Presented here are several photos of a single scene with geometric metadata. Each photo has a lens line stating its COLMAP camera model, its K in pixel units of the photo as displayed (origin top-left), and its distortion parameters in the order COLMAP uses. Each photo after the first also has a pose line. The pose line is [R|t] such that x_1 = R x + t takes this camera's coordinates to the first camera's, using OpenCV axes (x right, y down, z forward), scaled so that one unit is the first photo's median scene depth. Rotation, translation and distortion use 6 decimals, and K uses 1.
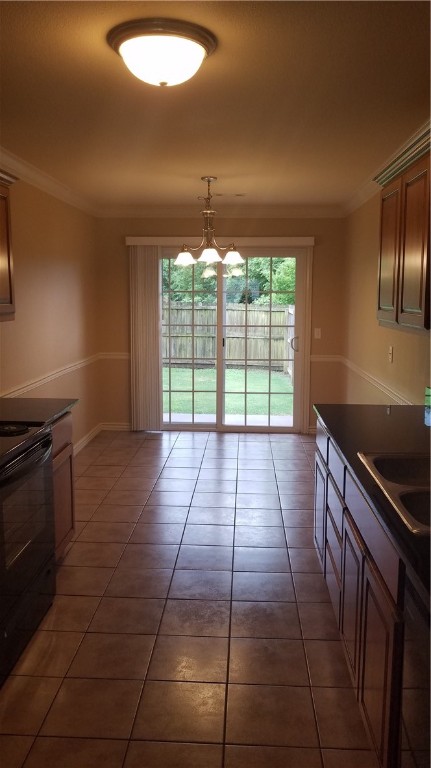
lens RADIAL K [[601.2, 0, 208.9], [0, 601.2, 383.6], [0, 0, 1]] dist [0.010617, 0.009839]
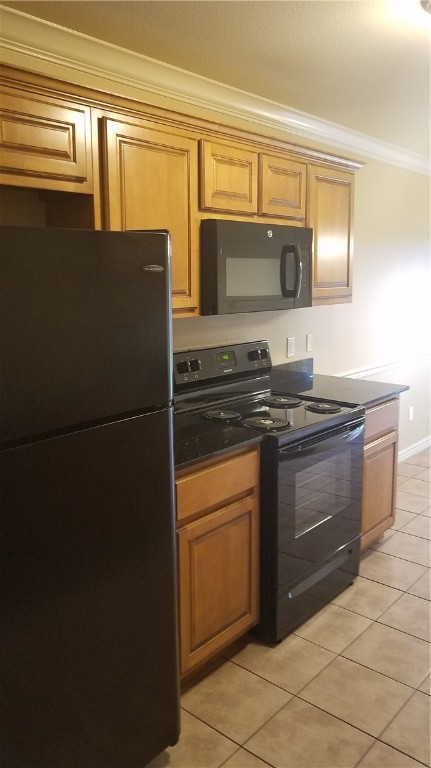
lens RADIAL K [[601.2, 0, 211.0], [0, 601.2, 377.3], [0, 0, 1]] dist [0.010617, 0.009839]
pose [[0.796428, 0.088461, -0.598229, 0.113780], [-0.078164, 0.996003, 0.043220, -0.004332], [0.599661, 0.012339, 0.800159, 0.037324]]
